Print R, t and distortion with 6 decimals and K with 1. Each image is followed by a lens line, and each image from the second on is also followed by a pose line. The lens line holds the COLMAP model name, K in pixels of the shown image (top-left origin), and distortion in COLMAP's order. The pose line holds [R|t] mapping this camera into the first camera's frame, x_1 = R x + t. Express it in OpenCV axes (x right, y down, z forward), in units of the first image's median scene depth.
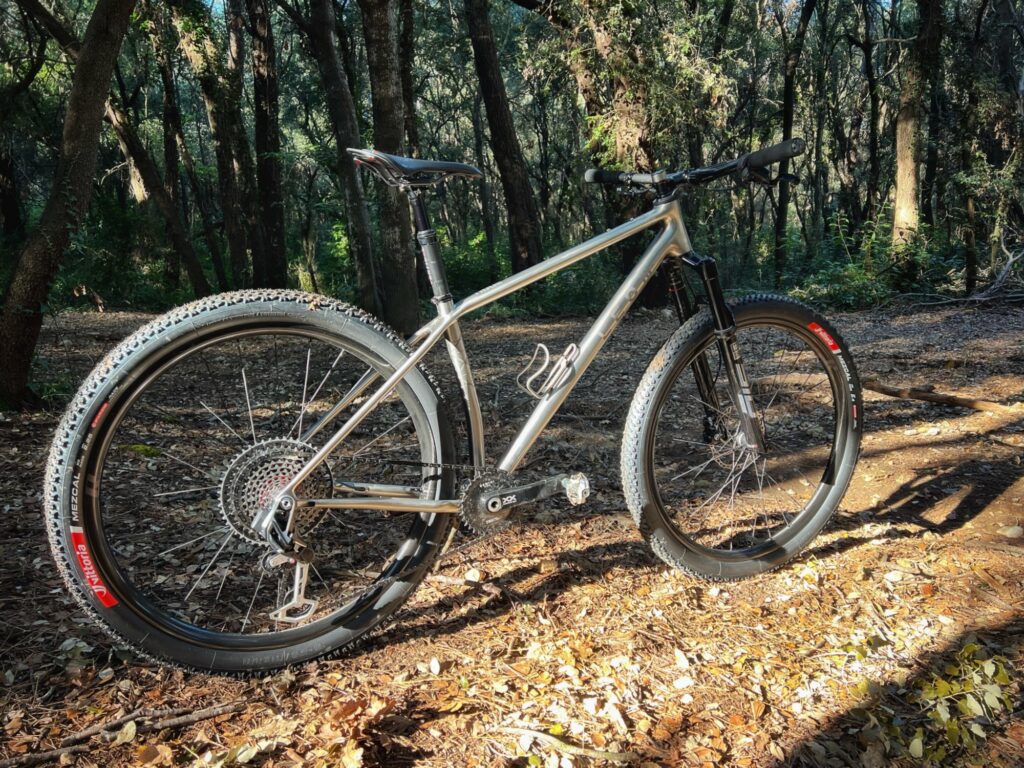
lens RADIAL K [[773.9, 0, 512.0], [0, 773.9, 384.0], [0, 0, 1]] dist [0.002796, -0.002551]
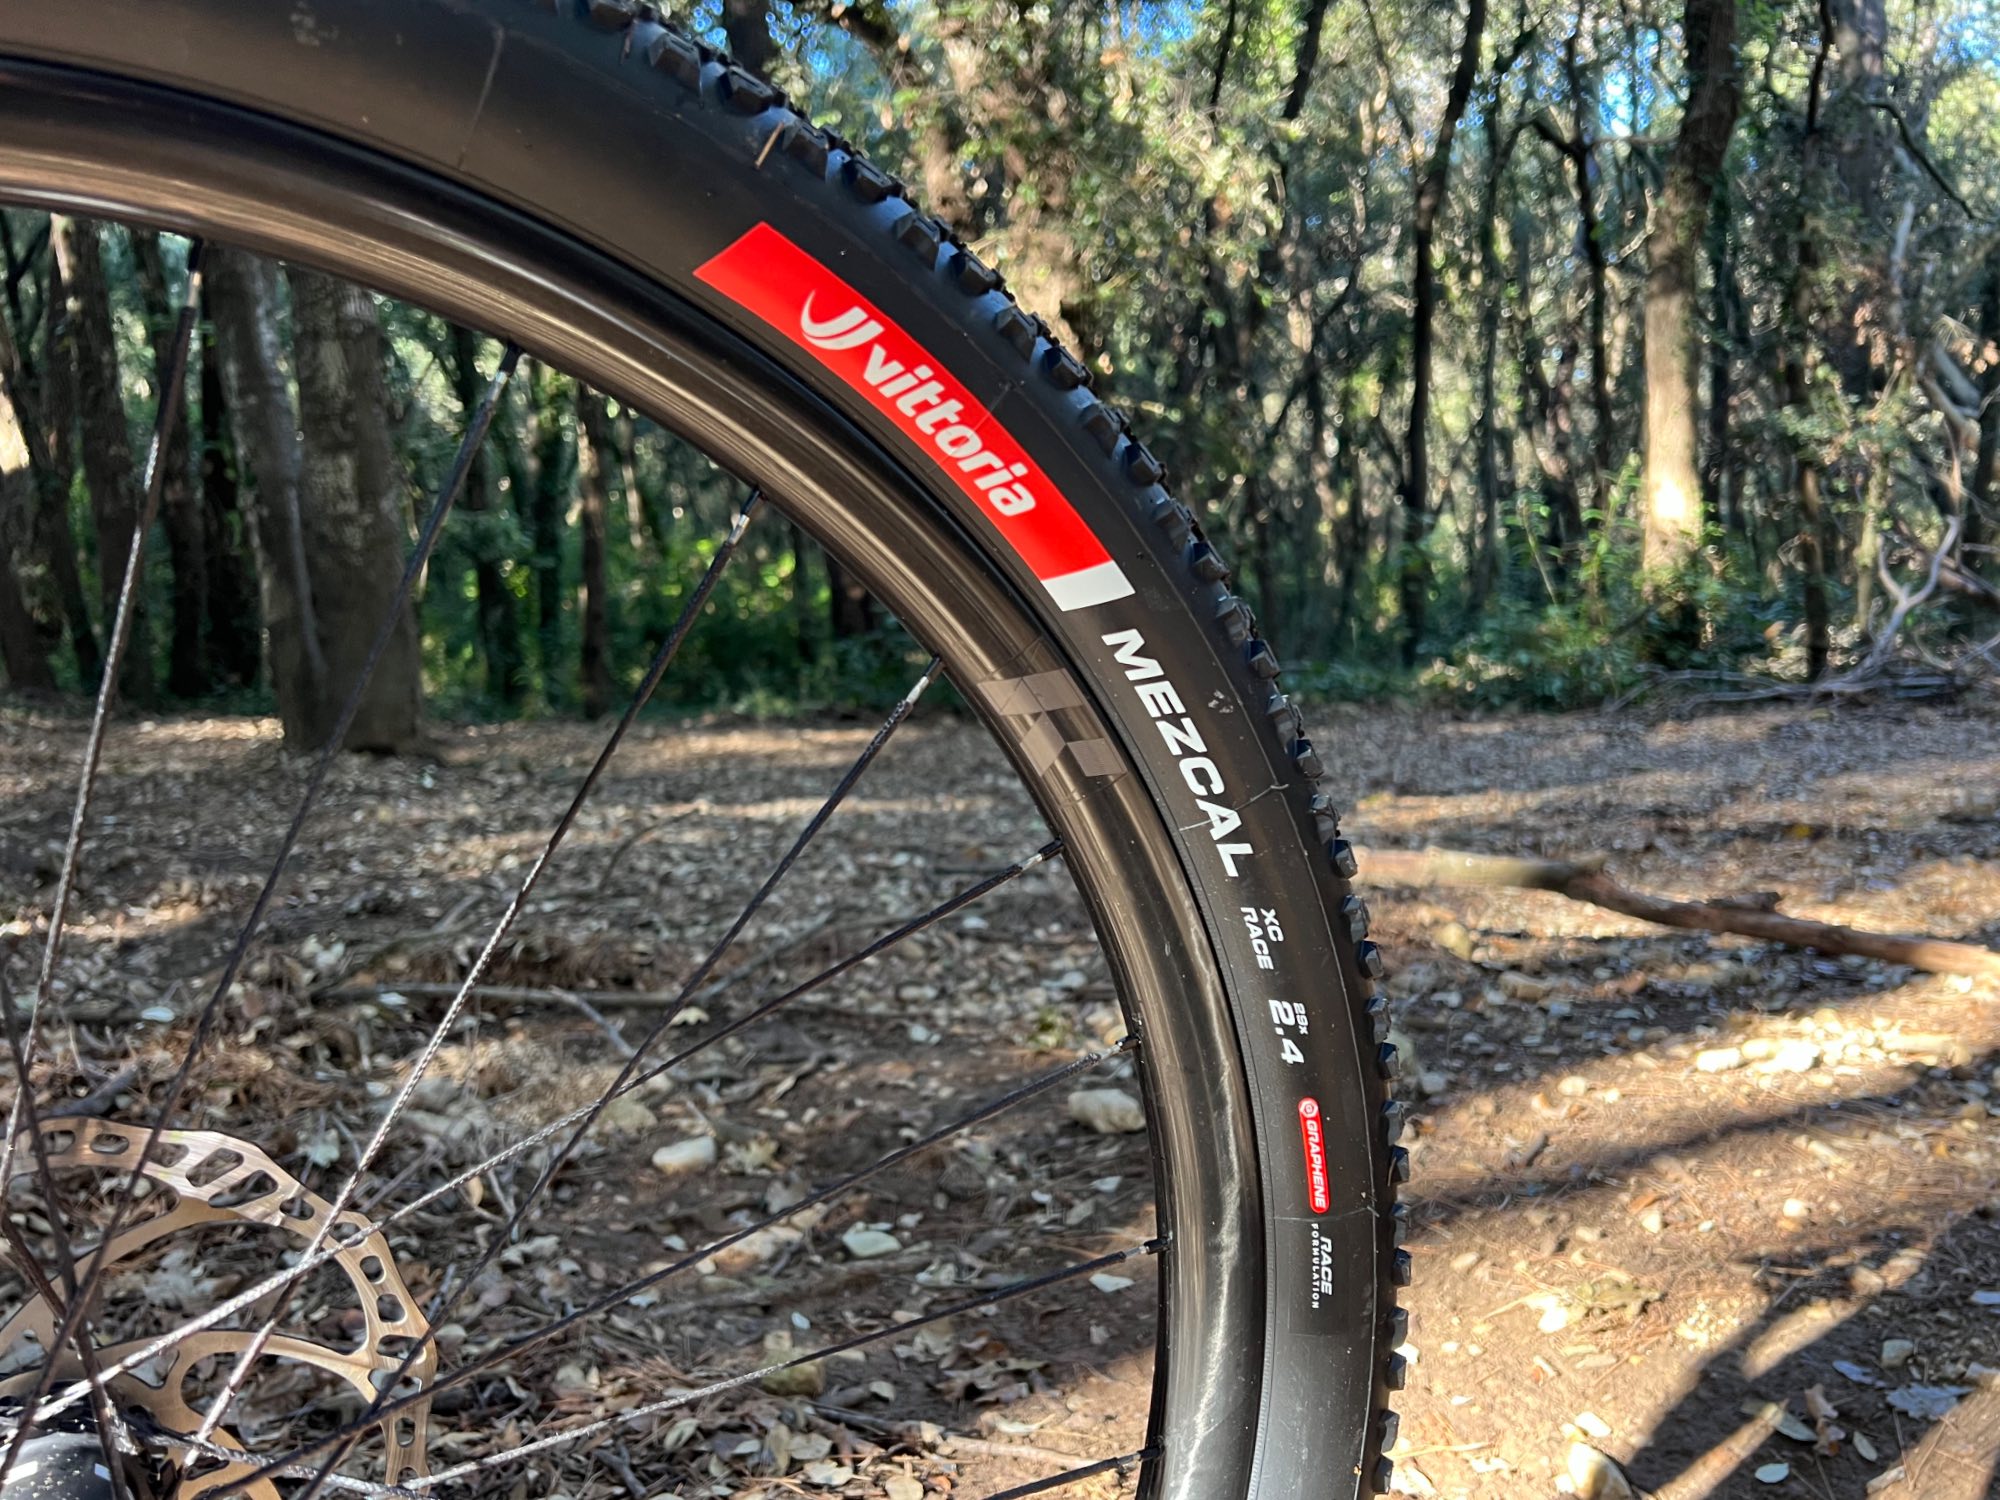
lens RADIAL K [[1583.3, 0, 1000.0], [0, 1583.3, 750.0], [0, 0, 1]] dist [-0.000935, 0.001203]
pose [[0.997863, 0.008048, 0.064849, 0.085317], [-0.002748, 0.996678, -0.081396, -0.000864], [-0.065288, 0.081044, 0.994570, 0.172284]]
